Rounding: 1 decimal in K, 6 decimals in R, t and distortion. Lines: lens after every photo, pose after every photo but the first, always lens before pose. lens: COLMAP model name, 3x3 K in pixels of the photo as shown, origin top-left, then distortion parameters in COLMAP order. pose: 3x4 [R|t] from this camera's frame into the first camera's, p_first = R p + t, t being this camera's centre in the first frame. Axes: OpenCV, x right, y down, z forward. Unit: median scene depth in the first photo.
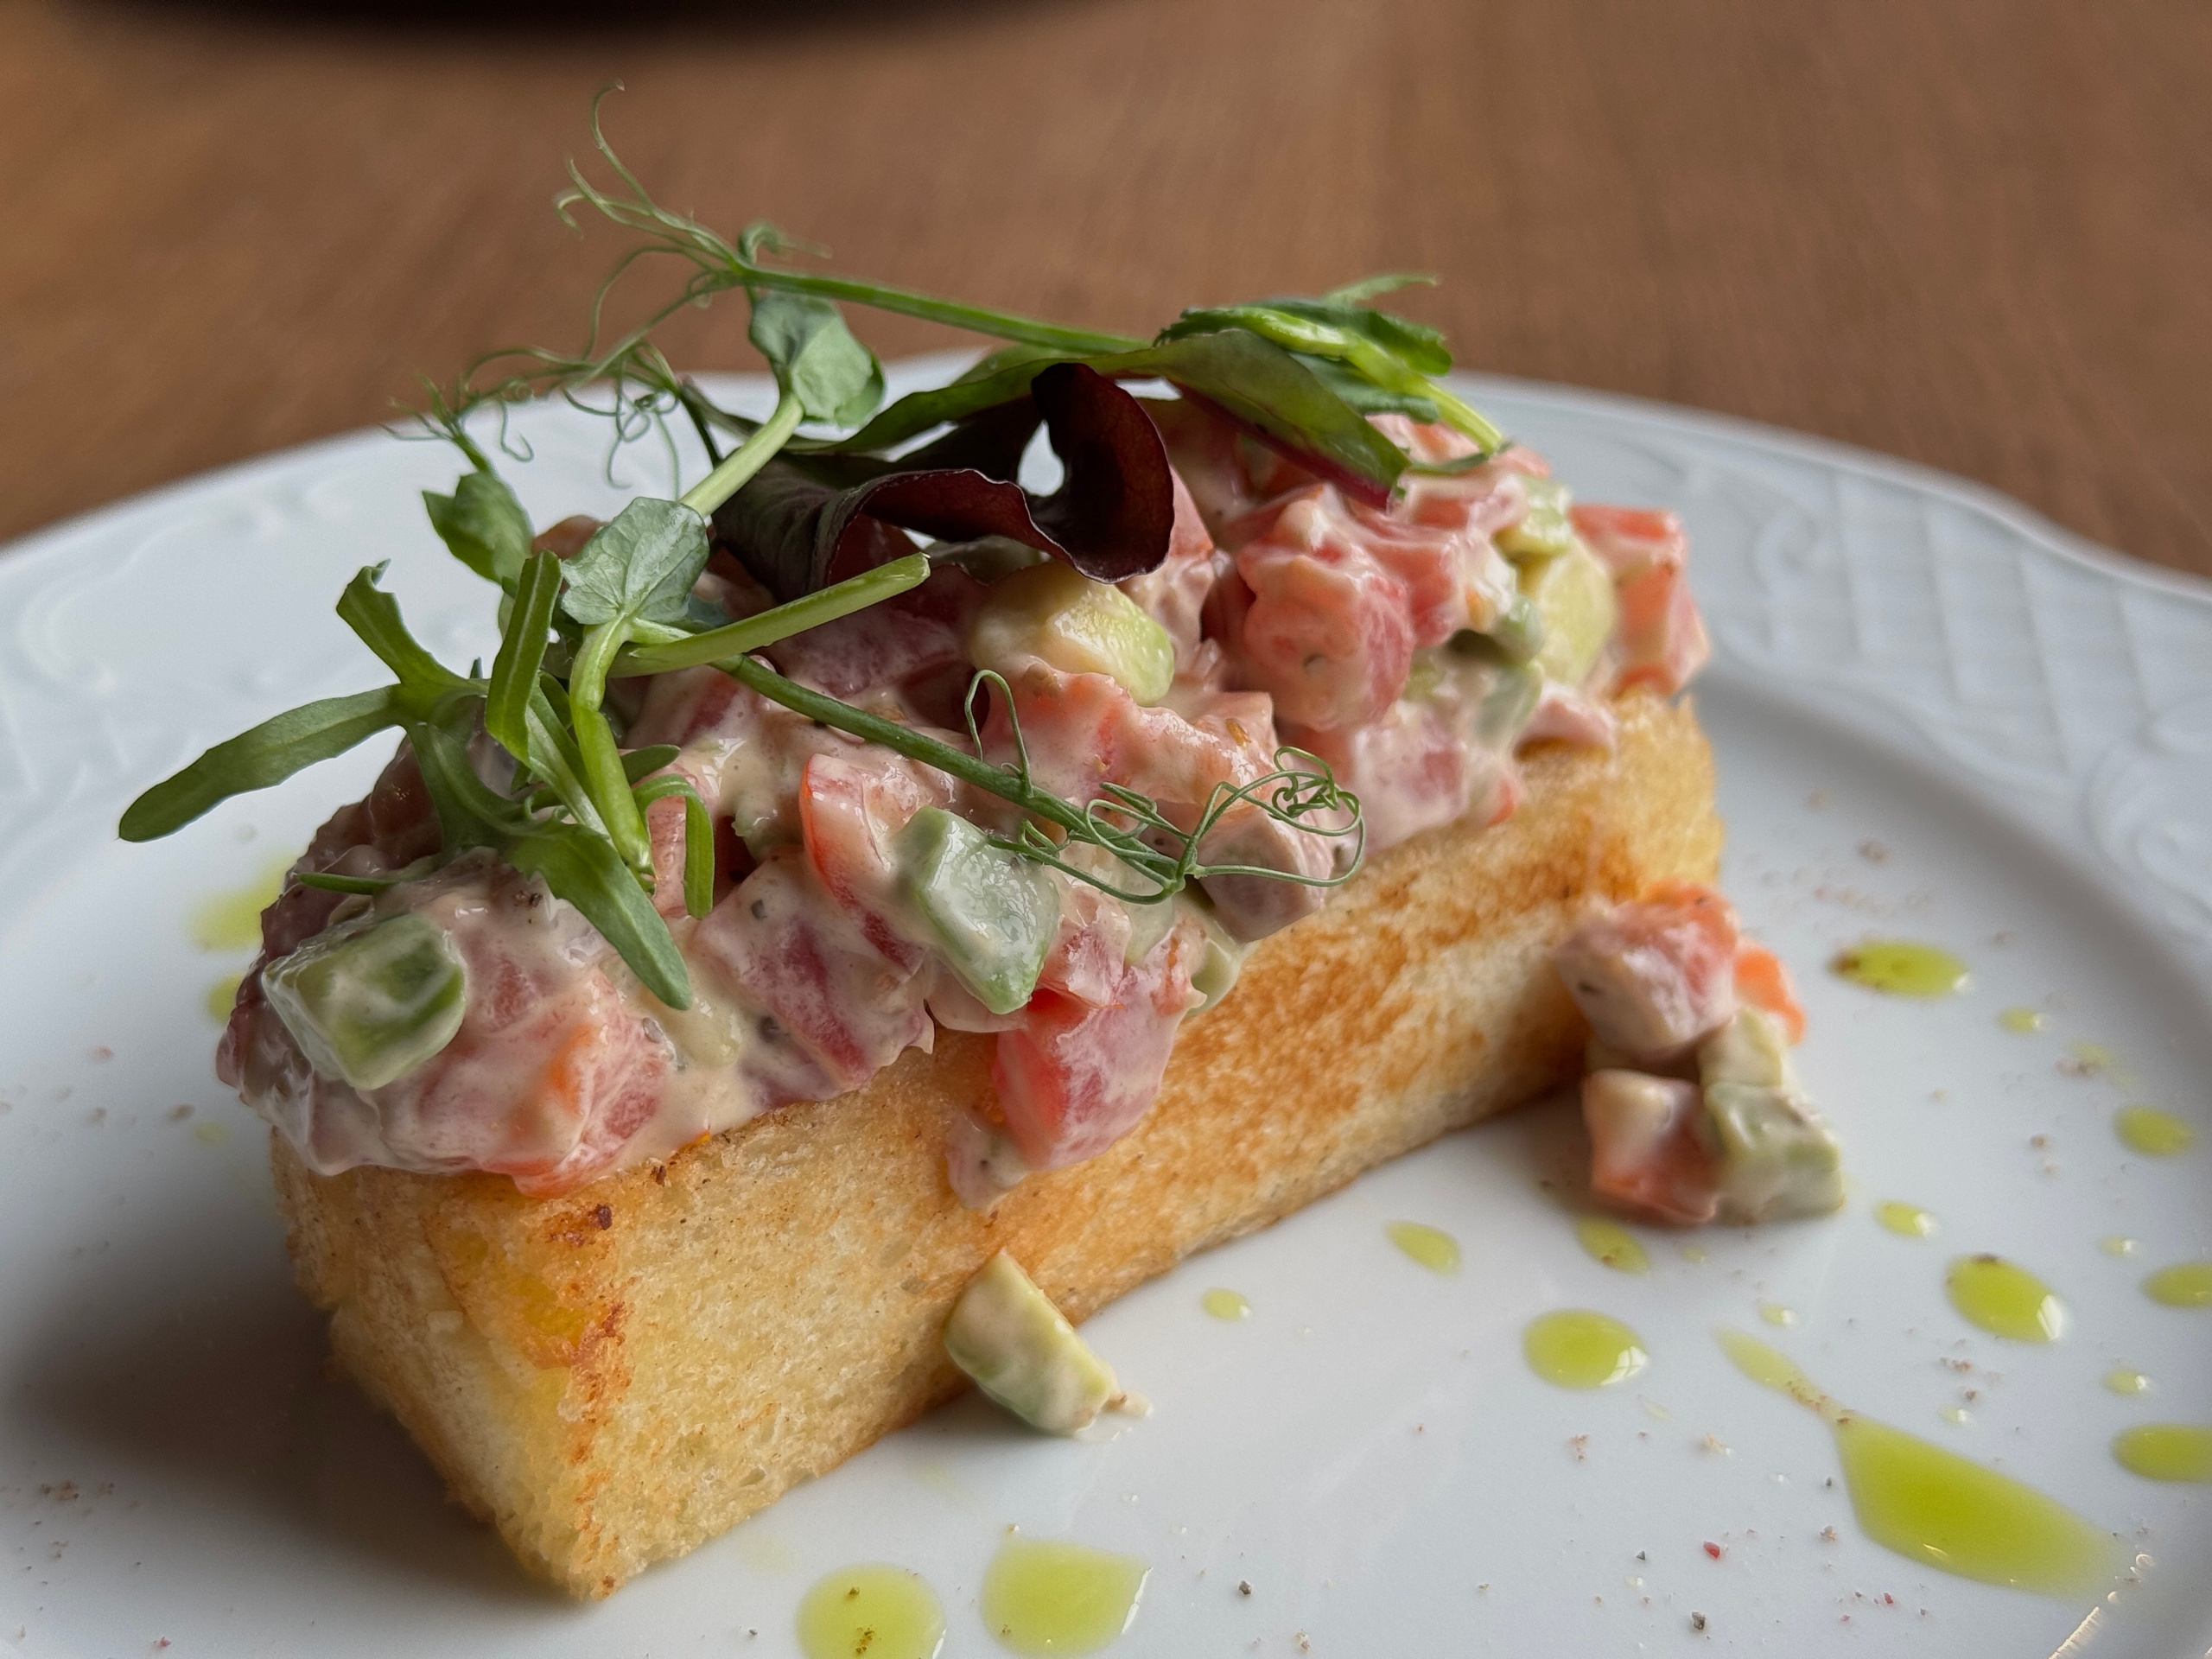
lens RADIAL K [[3185.1, 0, 1117.3], [0, 3185.1, 836.6], [0, 0, 1]] dist [0.109490, 0.000000]
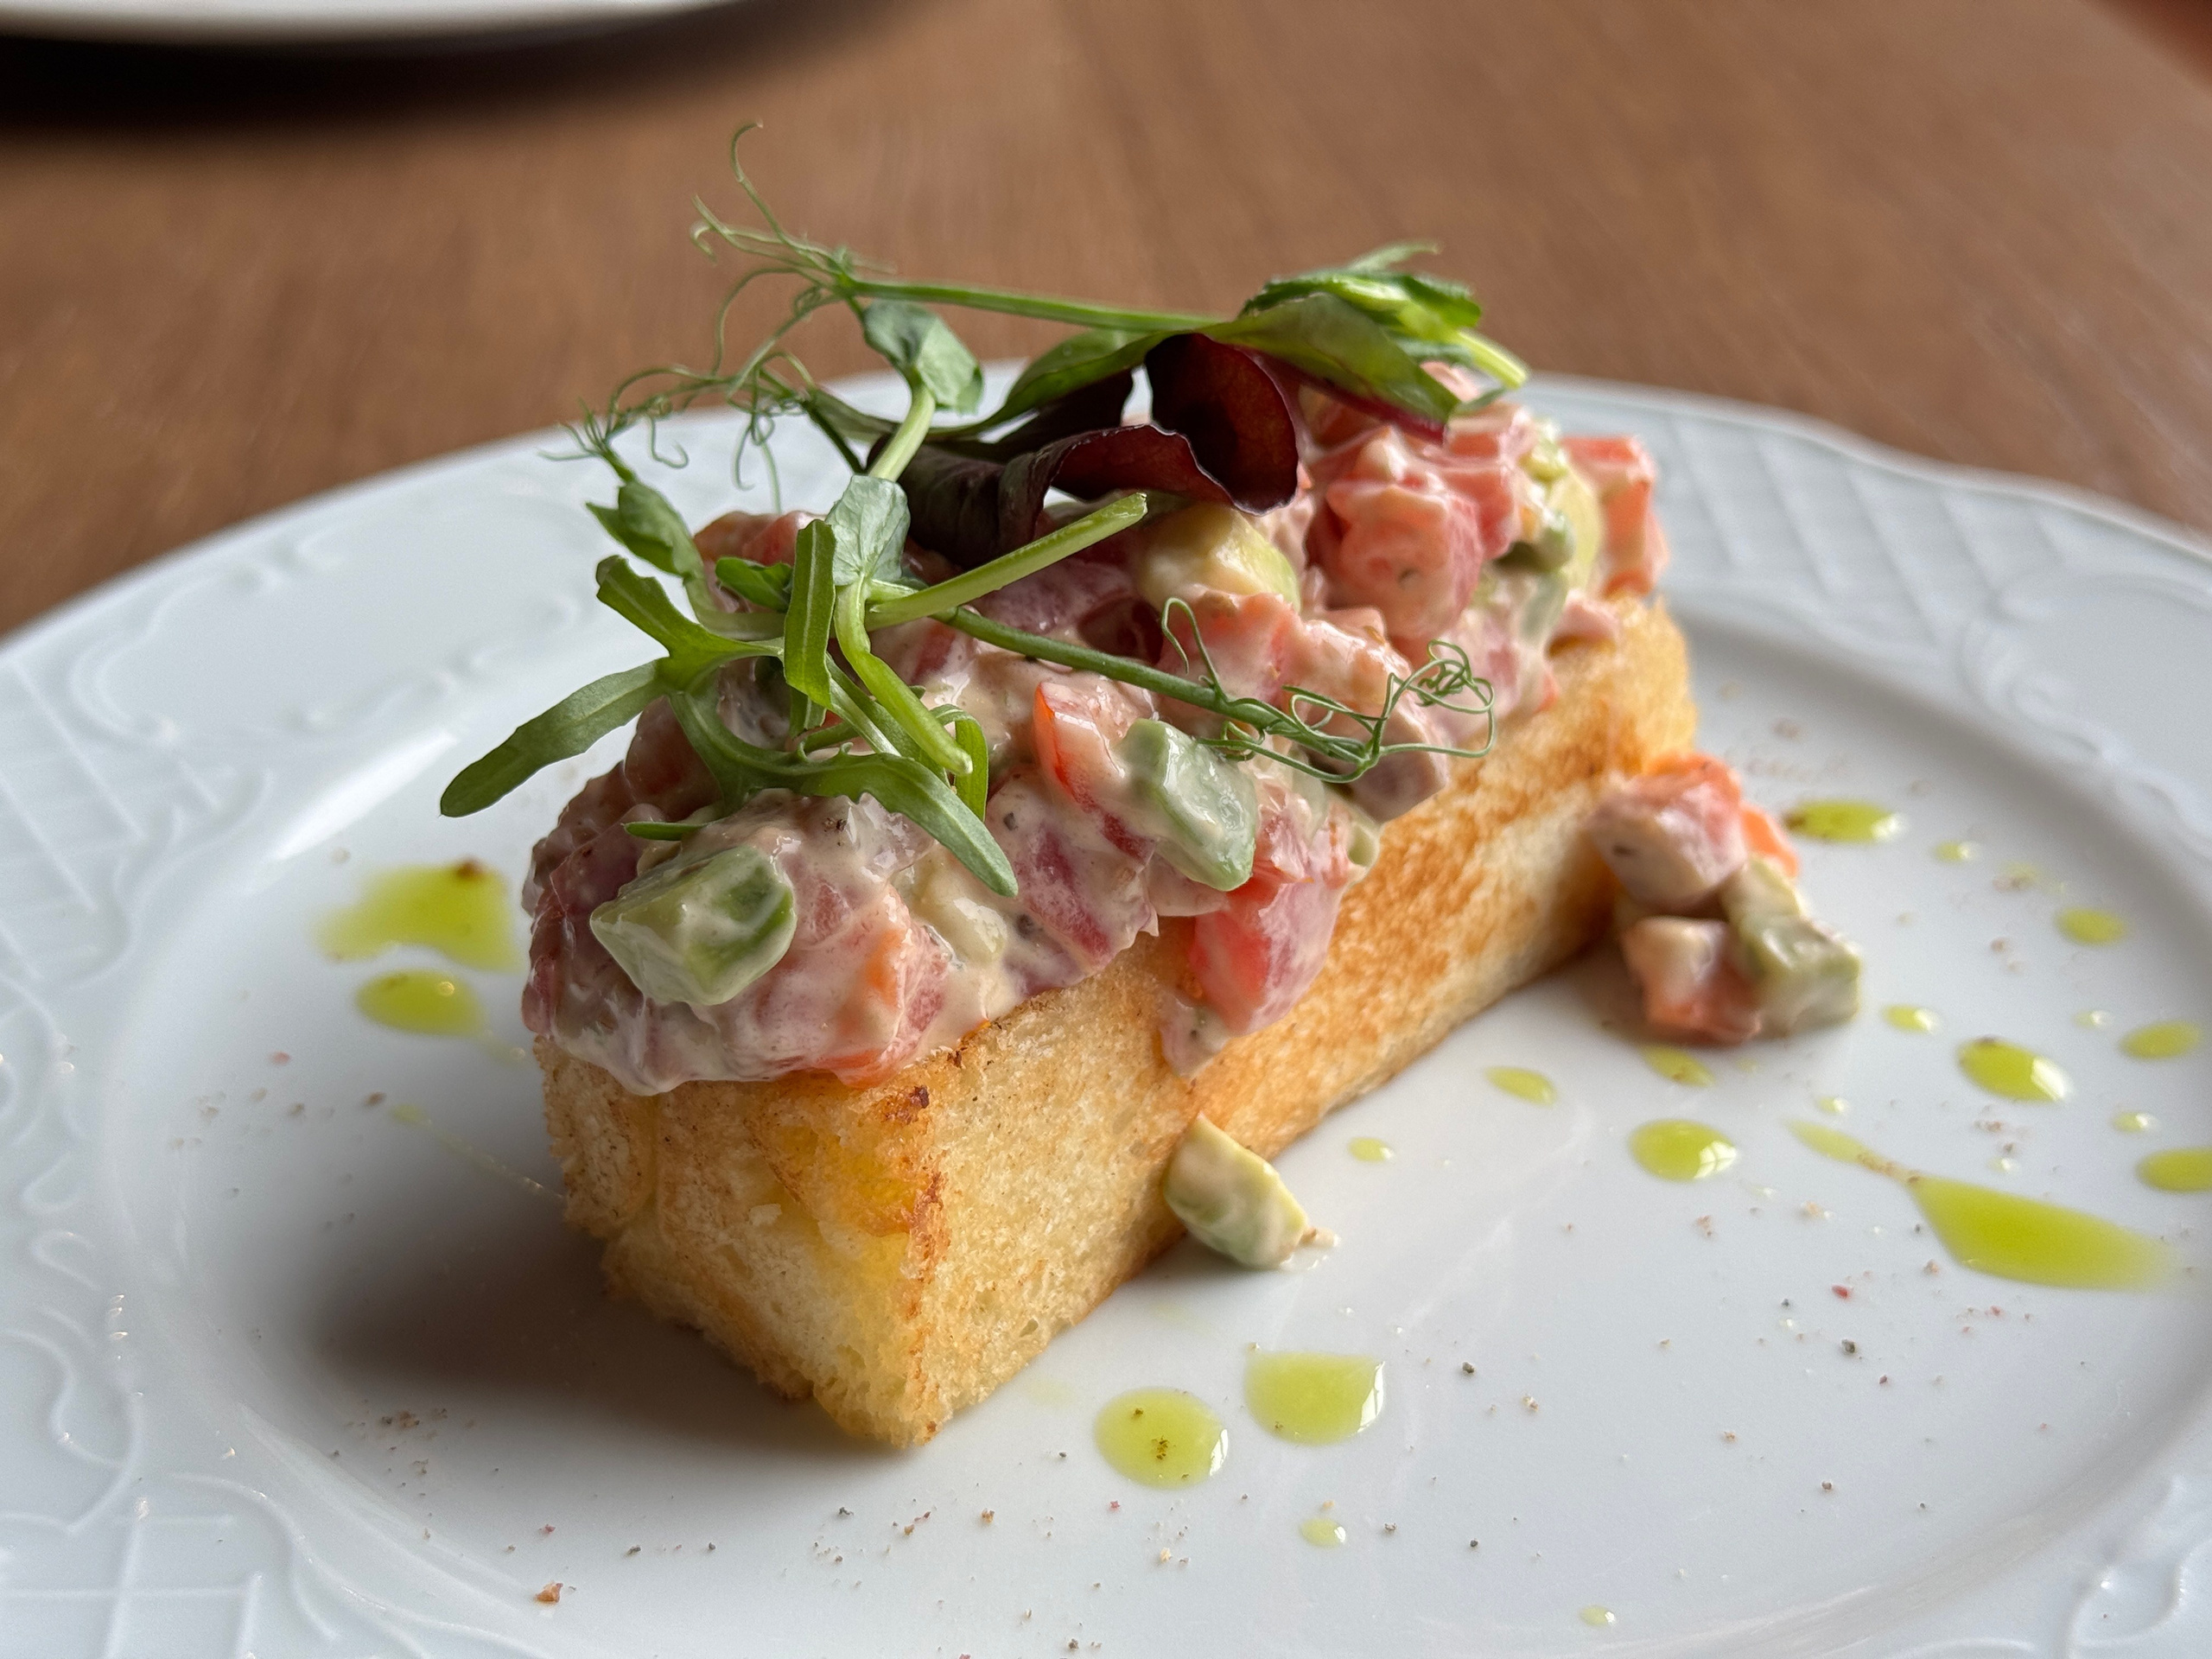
lens RADIAL K [[3185.1, 0, 1093.0], [0, 3185.1, 825.8], [0, 0, 1]] dist [0.109490, 0.000000]
pose [[0.984402, -0.099688, 0.144965, -0.227332], [0.103487, 0.994452, -0.018885, 0.044824], [-0.142278, 0.033592, 0.989257, -0.122104]]
